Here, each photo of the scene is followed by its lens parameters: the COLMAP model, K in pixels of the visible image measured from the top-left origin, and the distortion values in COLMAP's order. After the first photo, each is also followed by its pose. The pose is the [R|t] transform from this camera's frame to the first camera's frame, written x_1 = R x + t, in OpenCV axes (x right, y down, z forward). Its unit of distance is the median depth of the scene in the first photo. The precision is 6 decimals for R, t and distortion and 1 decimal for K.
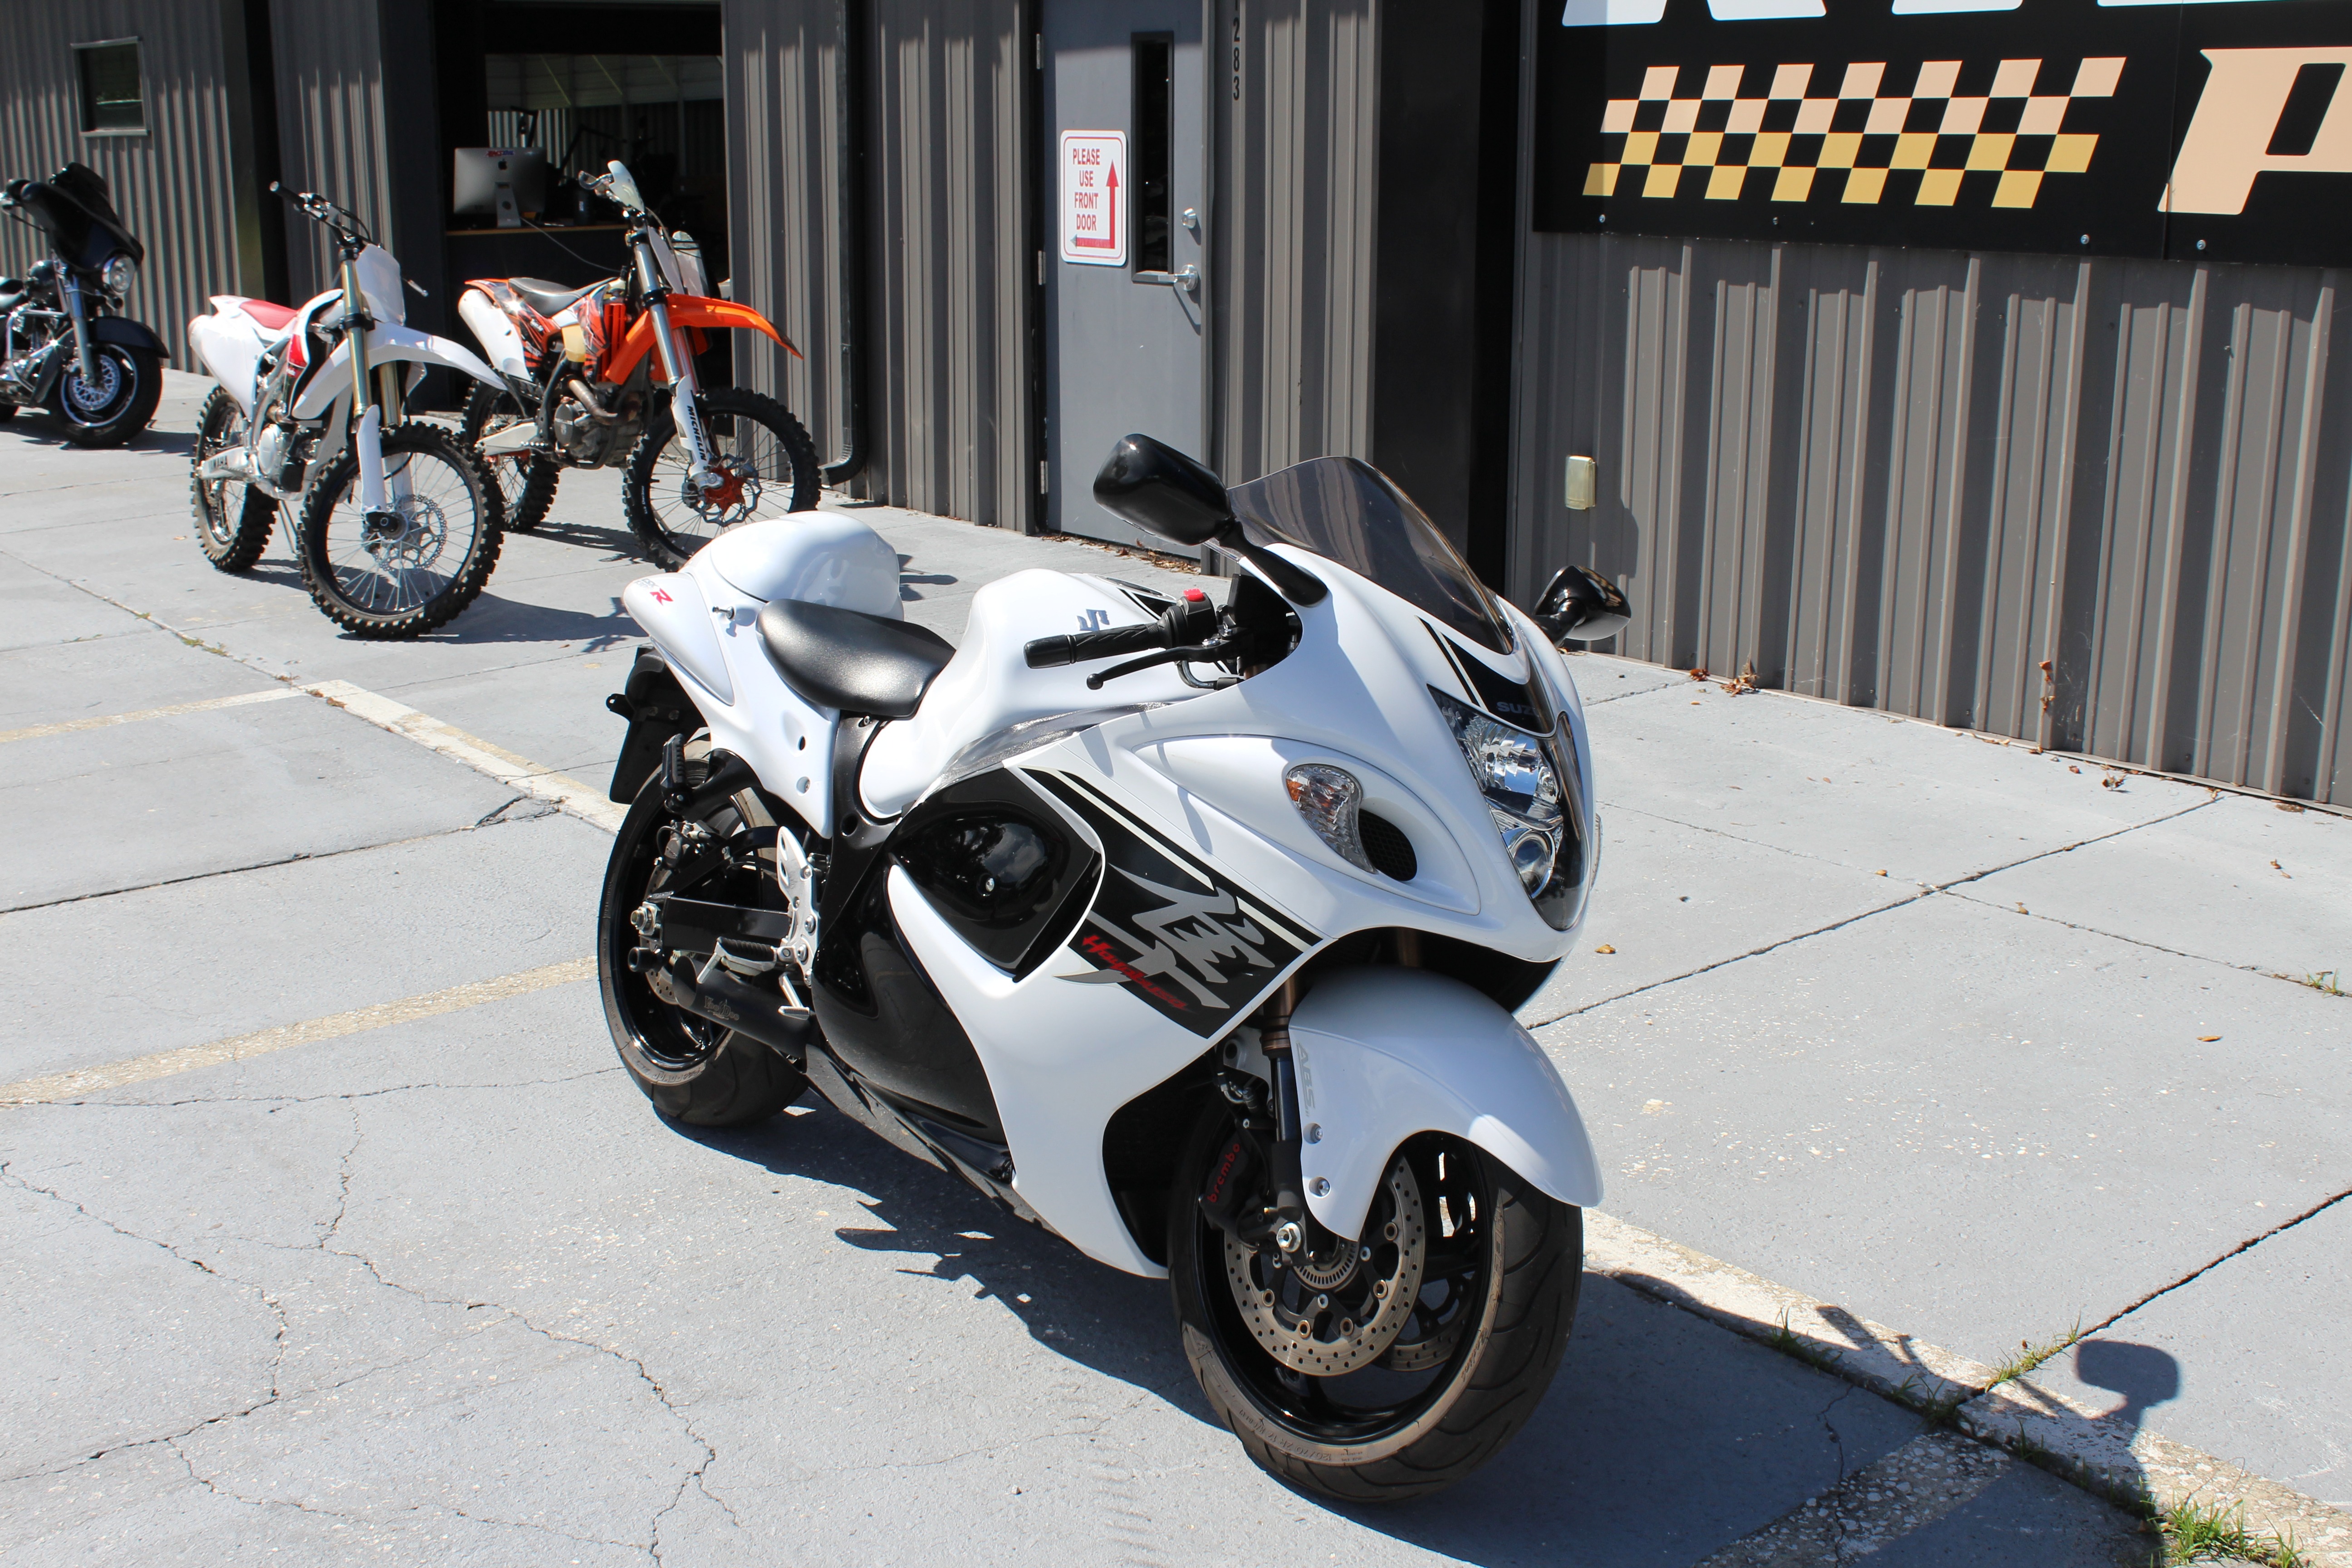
lens RADIAL K [[2576.2, 0, 1179.5], [0, 2576.2, 785.8], [0, 0, 1]] dist [-0.092763, 0.074340]
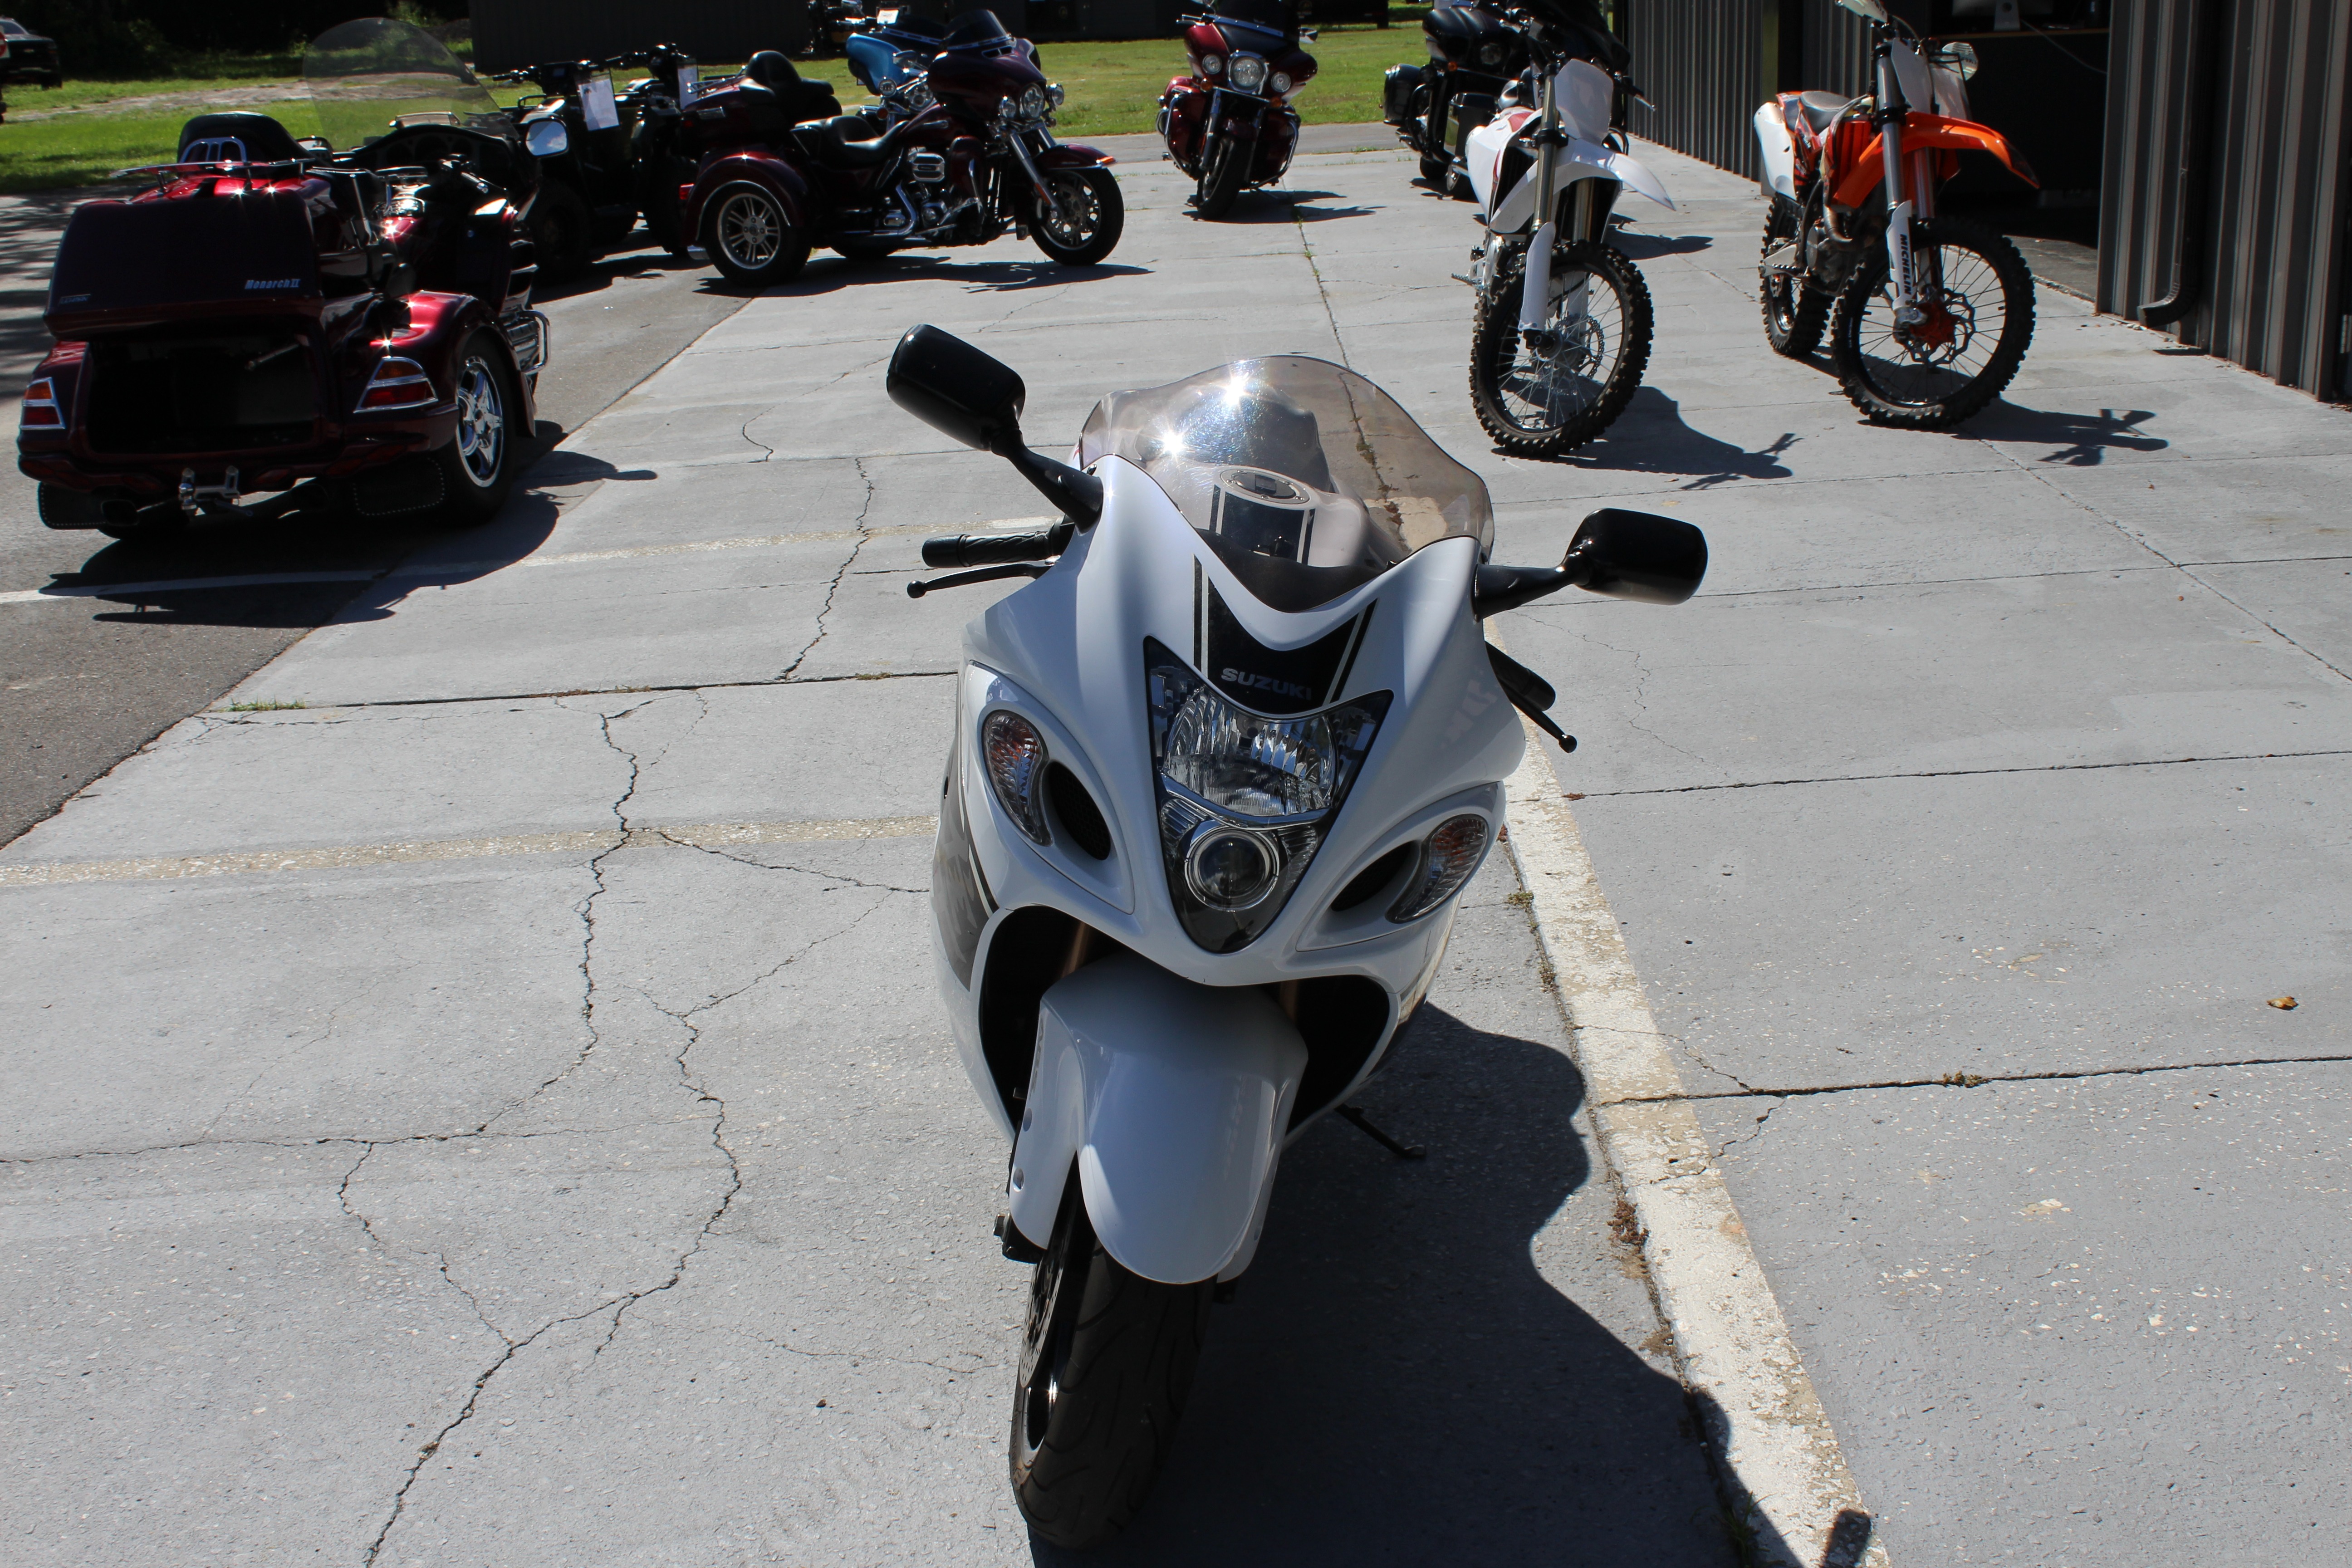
lens RADIAL K [[2576.2, 0, 1179.5], [0, 2576.2, 785.8], [0, 0, 1]] dist [-0.092763, 0.074340]
pose [[0.771177, 0.159884, -0.616217, 0.307367], [-0.111501, 0.986909, 0.116524, -0.043613], [0.626780, -0.021152, 0.778909, 0.167387]]
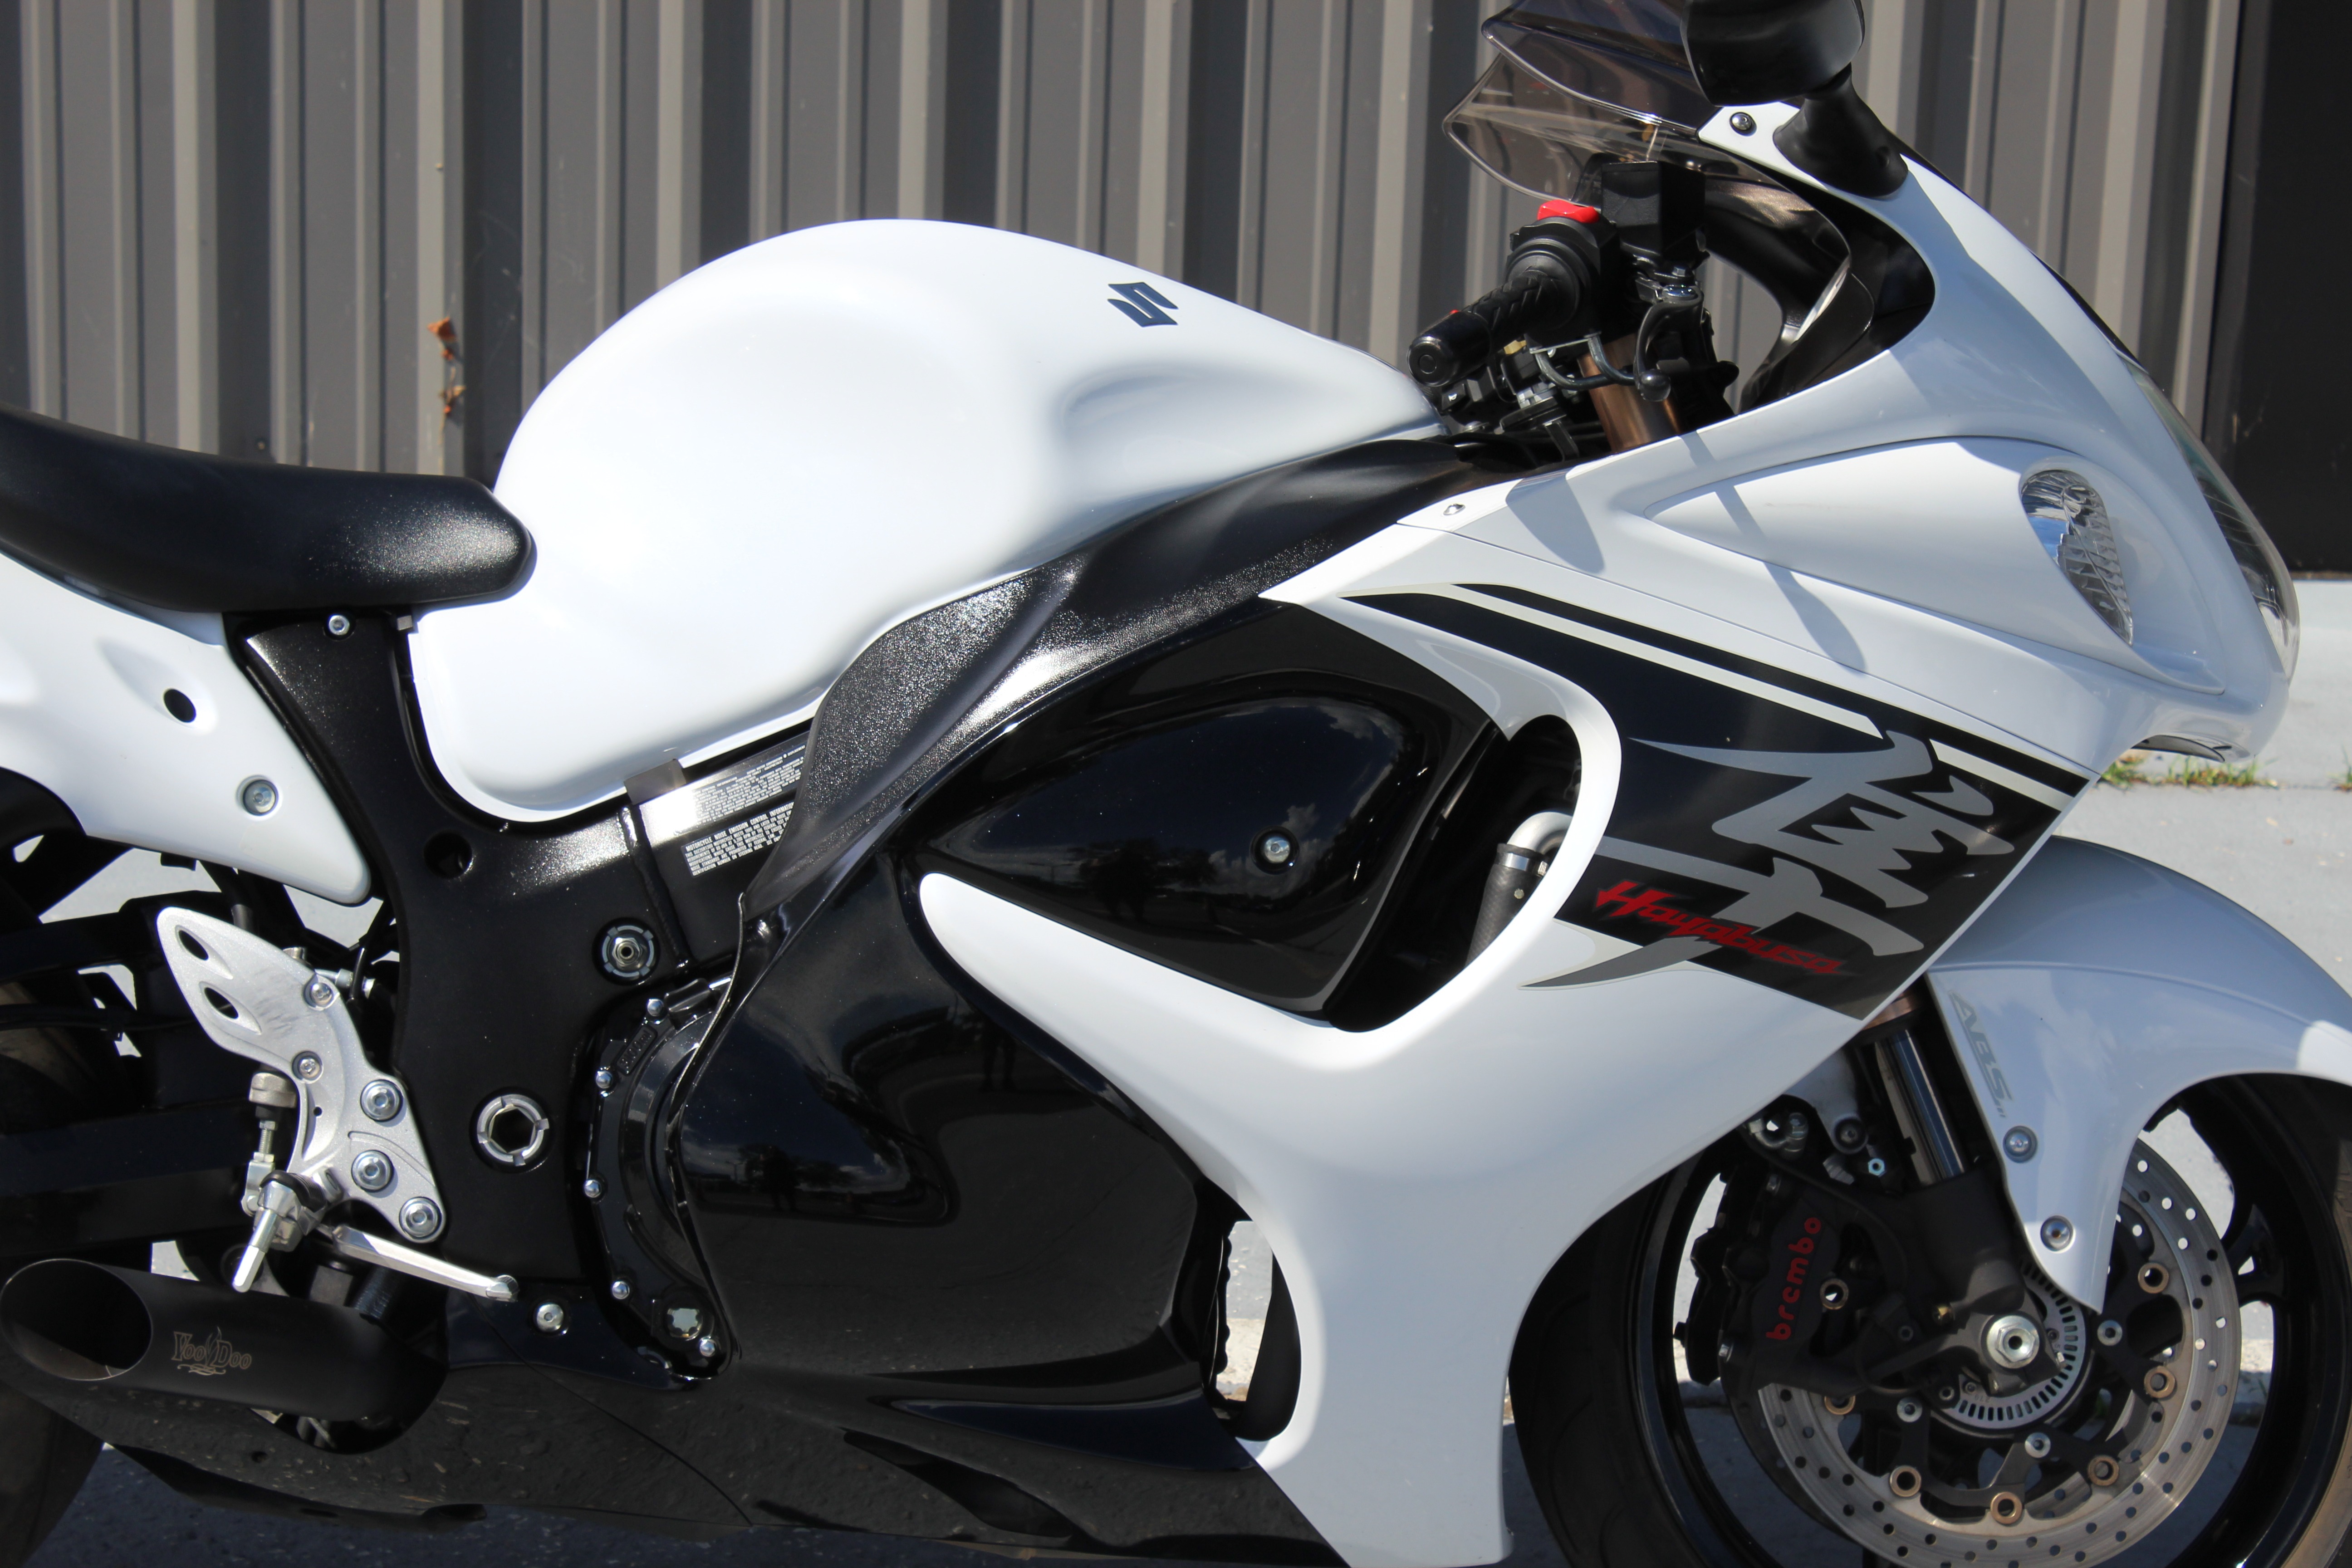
lens RADIAL K [[5618.0, 0, 1144.3], [0, 5618.0, 804.8], [0, 0, 1]] dist [0.073603, 0.322096]
pose [[0.625565, -0.174592, 0.760385, -0.479712], [0.159414, 0.982680, 0.094484, -0.039900], [-0.763711, 0.062110, 0.642563, 0.177804]]
